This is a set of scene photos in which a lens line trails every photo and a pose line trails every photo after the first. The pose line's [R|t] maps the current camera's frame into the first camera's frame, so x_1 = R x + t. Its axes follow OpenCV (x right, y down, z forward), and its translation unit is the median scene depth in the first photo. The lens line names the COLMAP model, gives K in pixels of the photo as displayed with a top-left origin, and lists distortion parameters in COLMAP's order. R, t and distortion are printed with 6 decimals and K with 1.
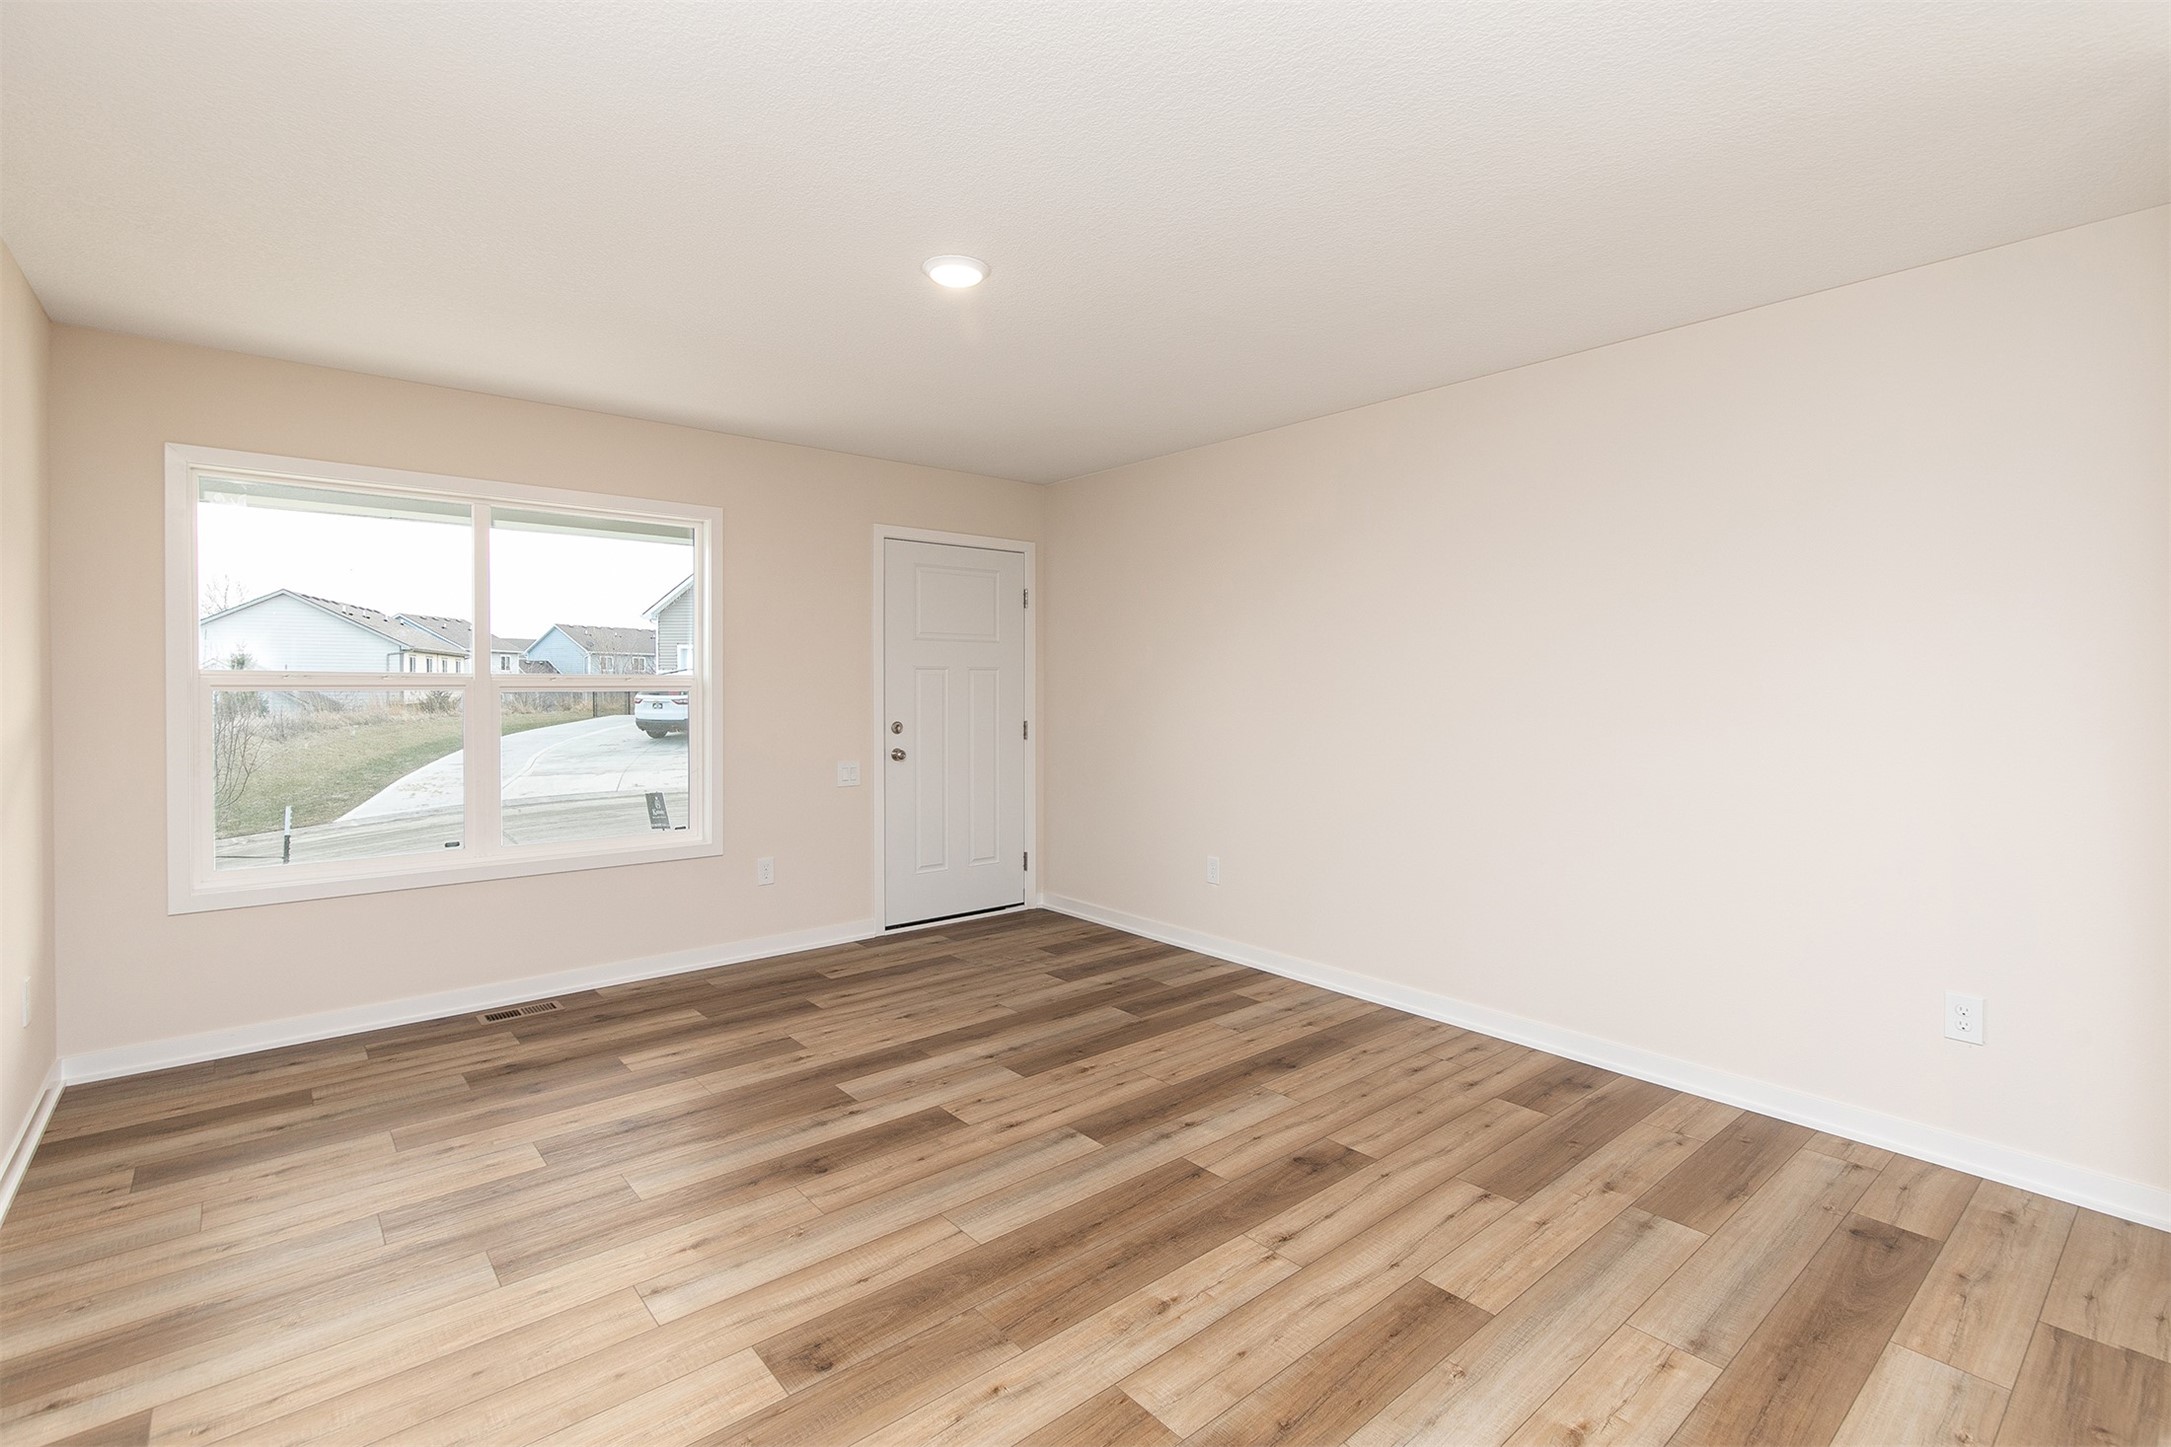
lens RADIAL K [[979.4, 0, 1084.2], [0, 979.4, 685.7], [0, 0, 1]] dist [0.007388, -0.000709]
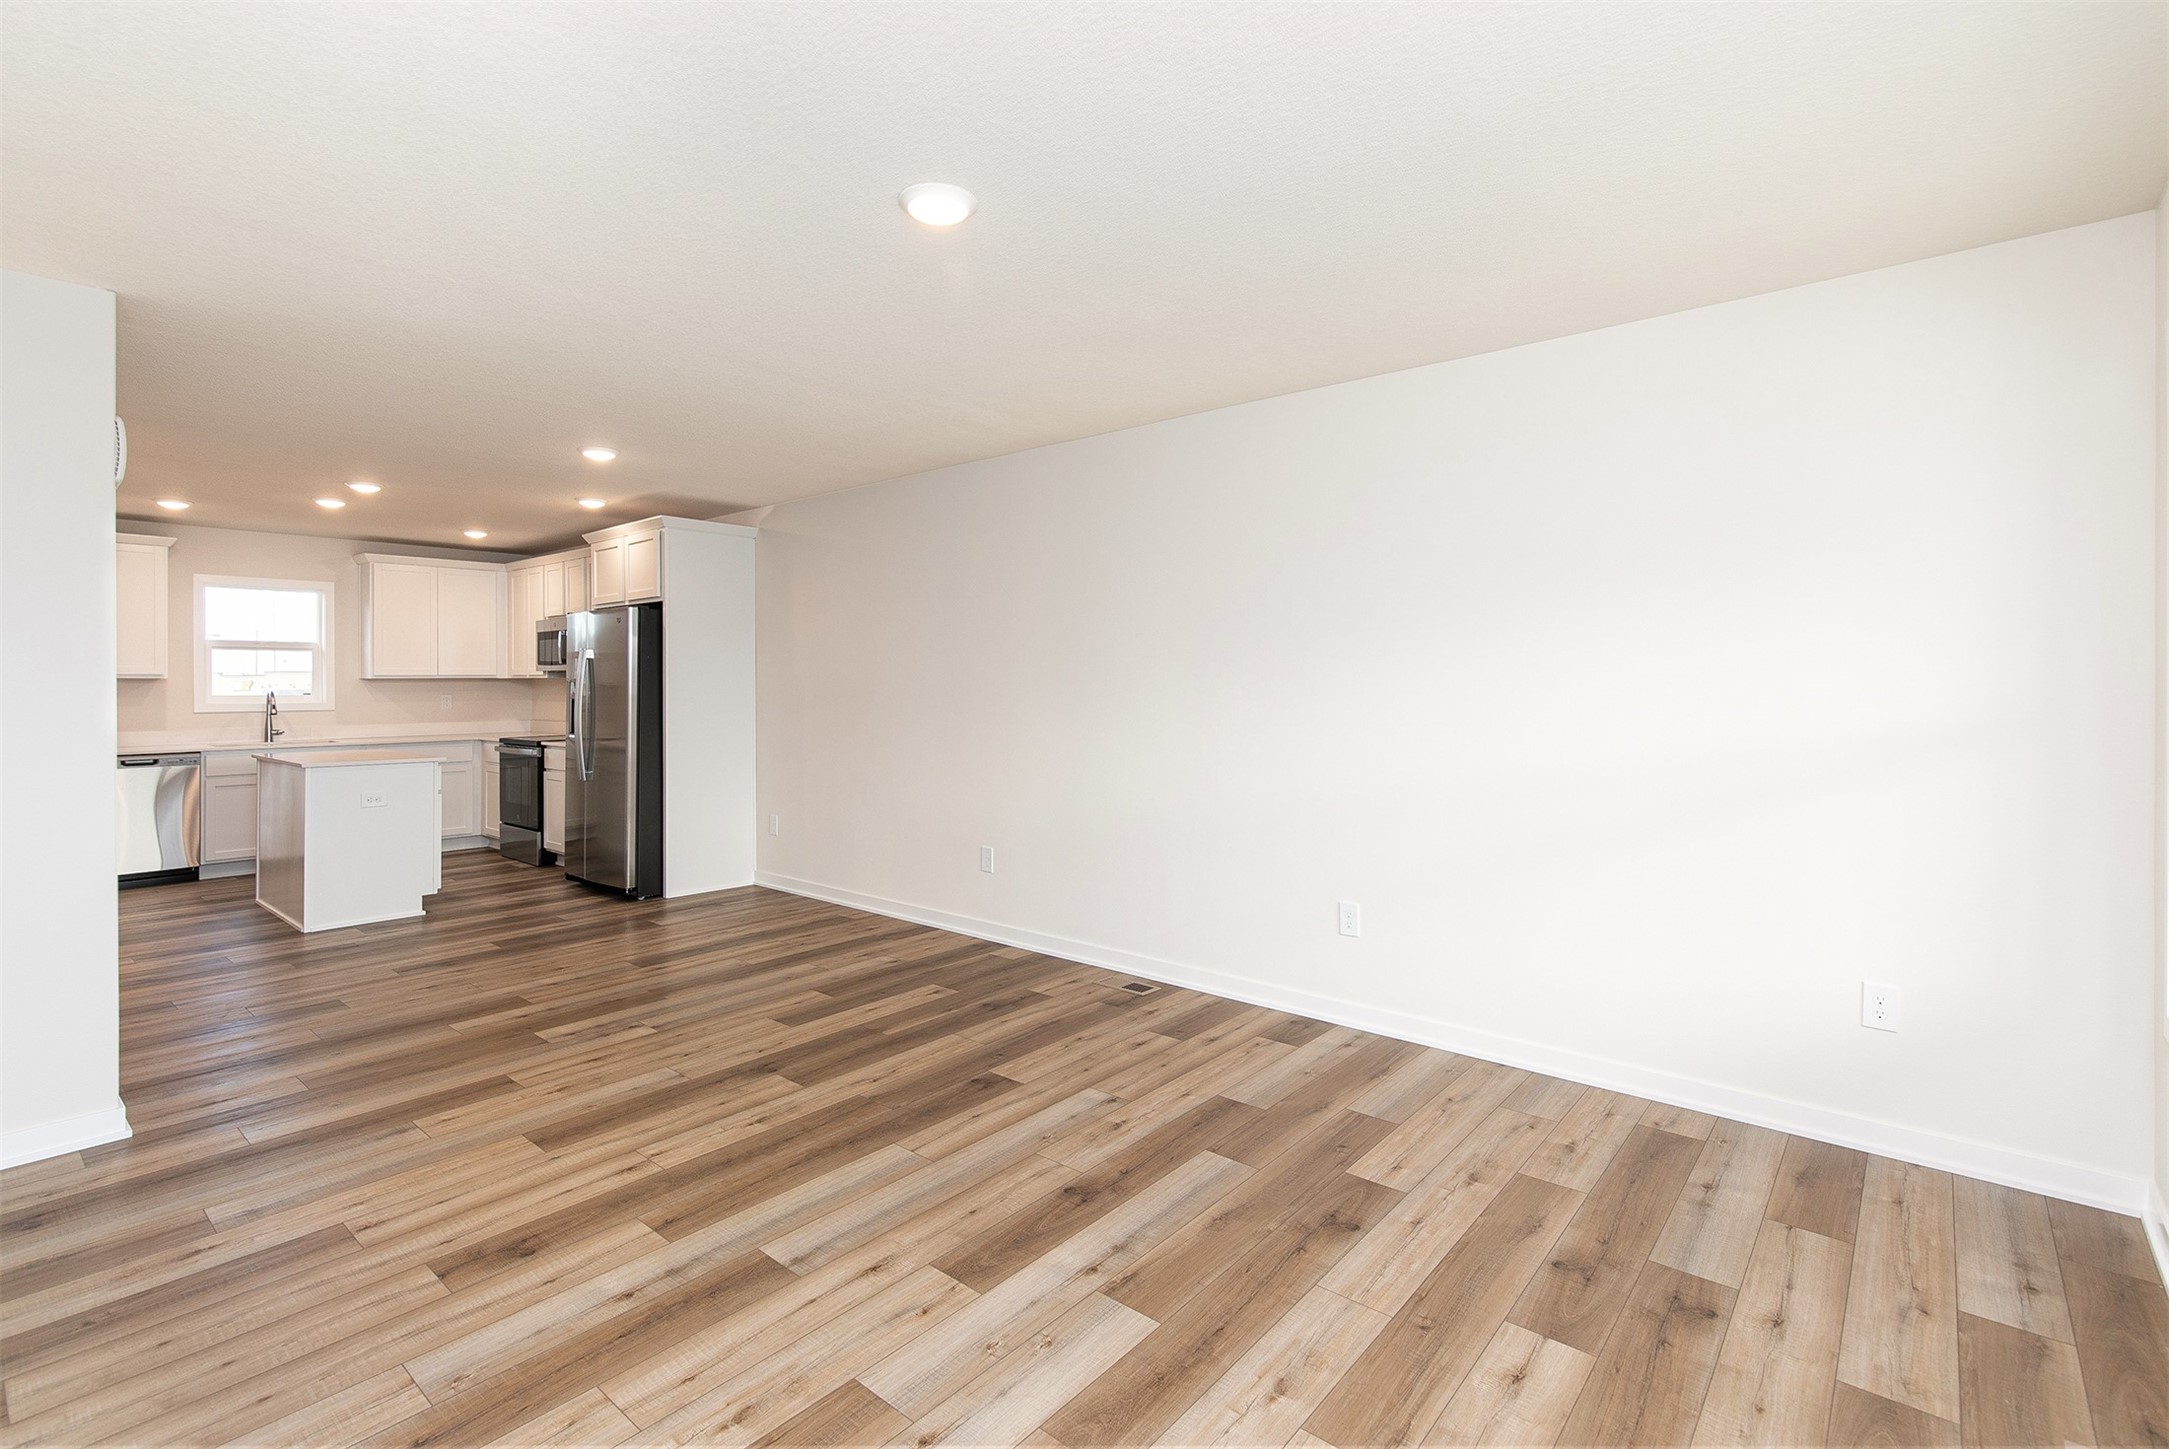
lens RADIAL K [[978.5, 0, 1083.2], [0, 978.5, 686.7], [0, 0, 1]] dist [0.007388, -0.000709]
pose [[-0.987070, 0.003159, -0.160257, -0.111320], [0.002273, 0.999981, 0.005712, -0.012048], [0.160272, 0.005274, -0.987059, 1.742845]]
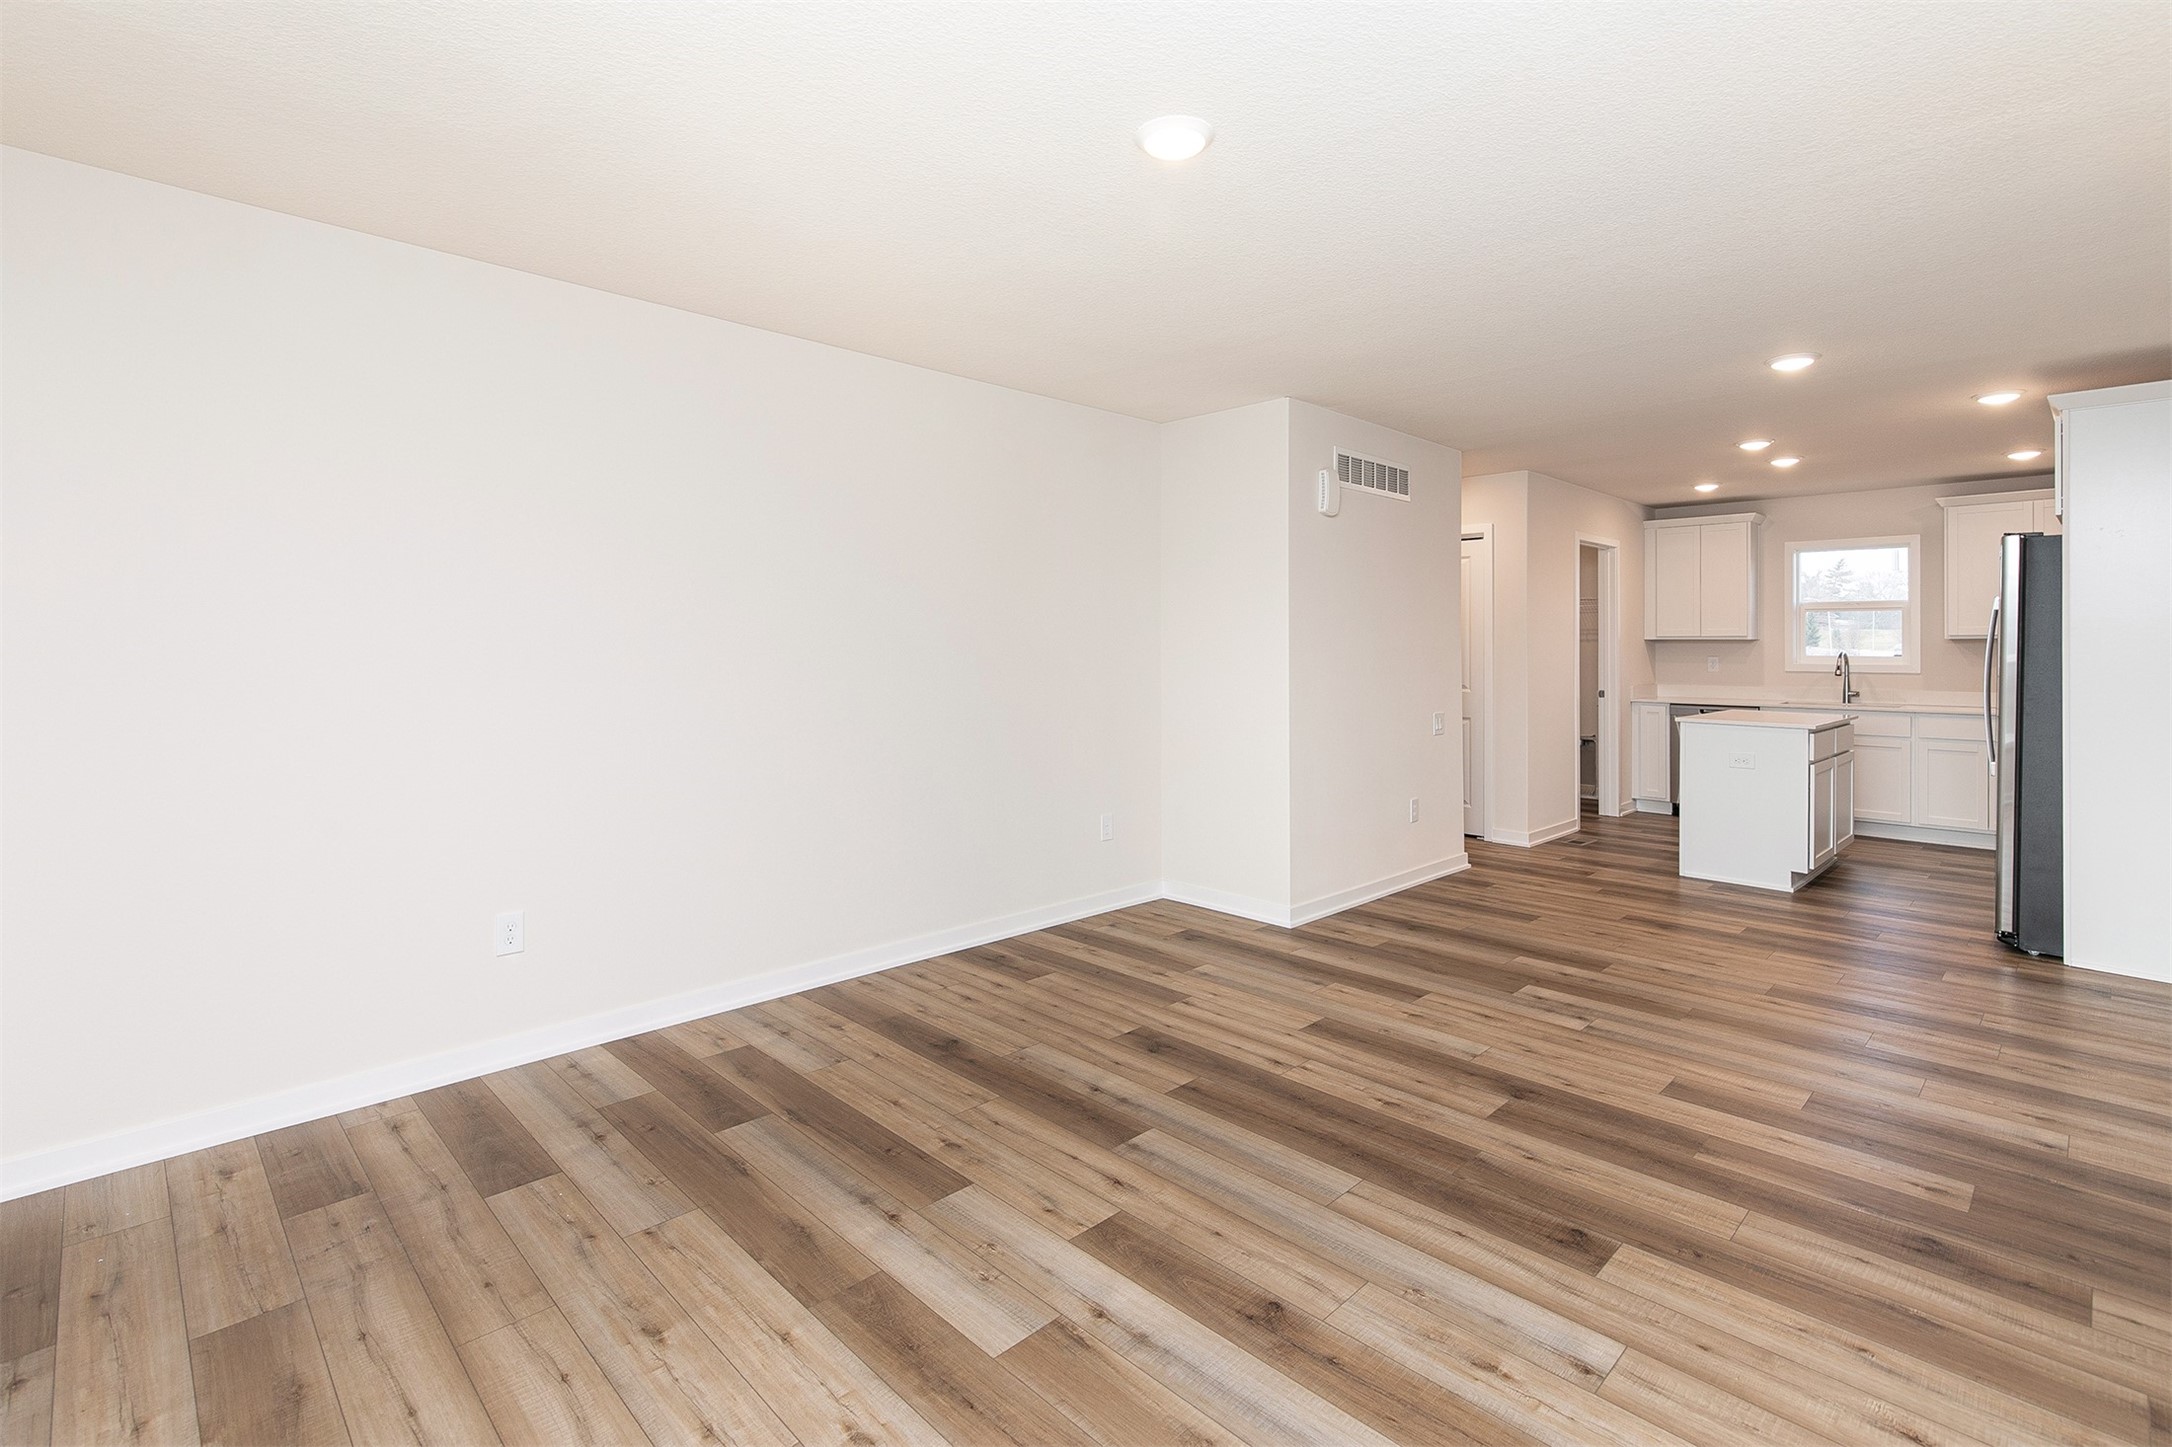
lens RADIAL K [[1018.8, 0, 1086.5], [0, 1018.8, 644.9], [0, 0, 1]] dist [0.010580, -0.001442]
pose [[-0.076241, -0.000531, 0.997089, -0.916637], [-0.001295, 0.999999, 0.000433, -0.008790], [-0.997089, -0.001259, -0.076241, 1.067645]]
